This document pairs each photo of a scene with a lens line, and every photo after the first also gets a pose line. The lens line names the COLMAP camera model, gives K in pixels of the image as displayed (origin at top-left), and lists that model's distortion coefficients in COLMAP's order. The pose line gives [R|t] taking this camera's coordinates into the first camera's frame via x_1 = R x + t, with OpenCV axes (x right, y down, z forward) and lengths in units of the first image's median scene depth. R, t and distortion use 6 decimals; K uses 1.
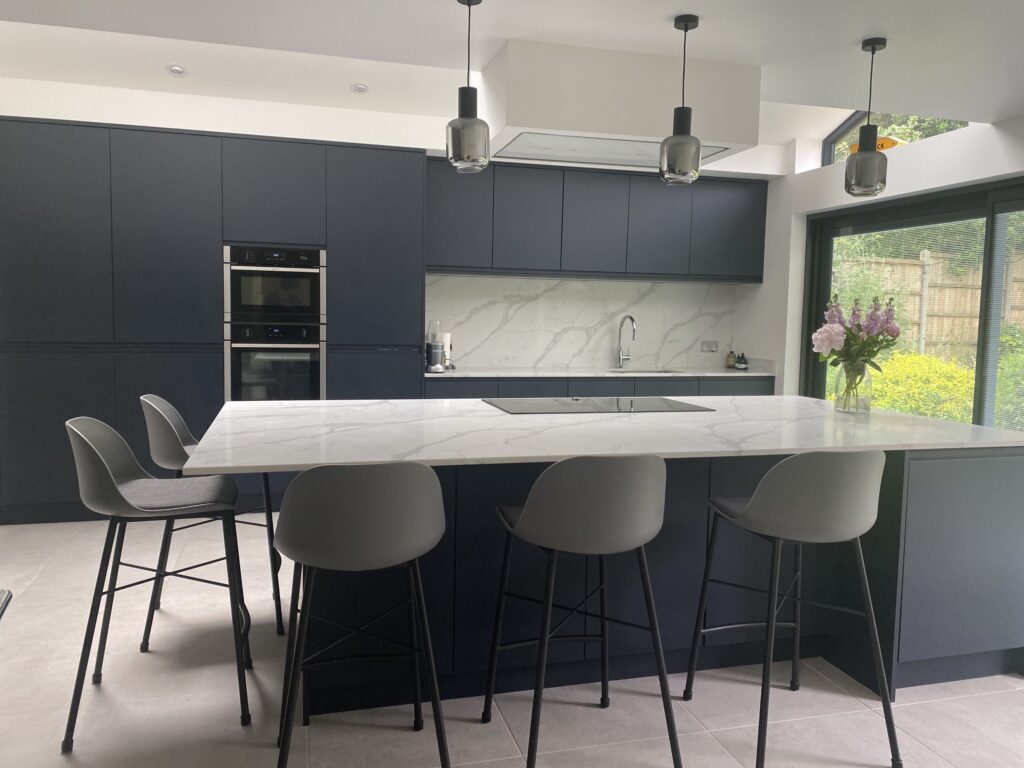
lens RADIAL K [[788.5, 0, 514.0], [0, 788.5, 375.8], [0, 0, 1]] dist [0.067280, -0.086677]
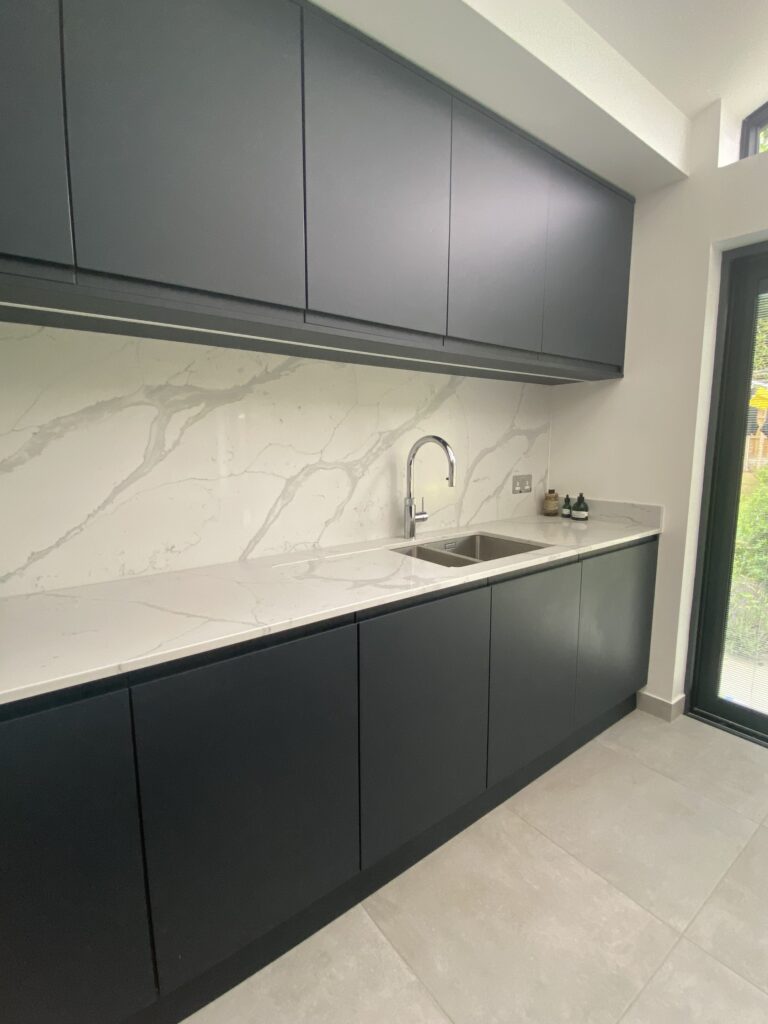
lens RADIAL K [[471.4, 0, 384.0], [0, 471.4, 512.0], [0, 0, 1]] dist [0.026586, -0.023285]
pose [[0.932215, -0.074468, 0.354160, 0.008339], [0.050857, 0.995846, 0.075528, -0.054936], [-0.358313, -0.052397, 0.932130, 0.768096]]
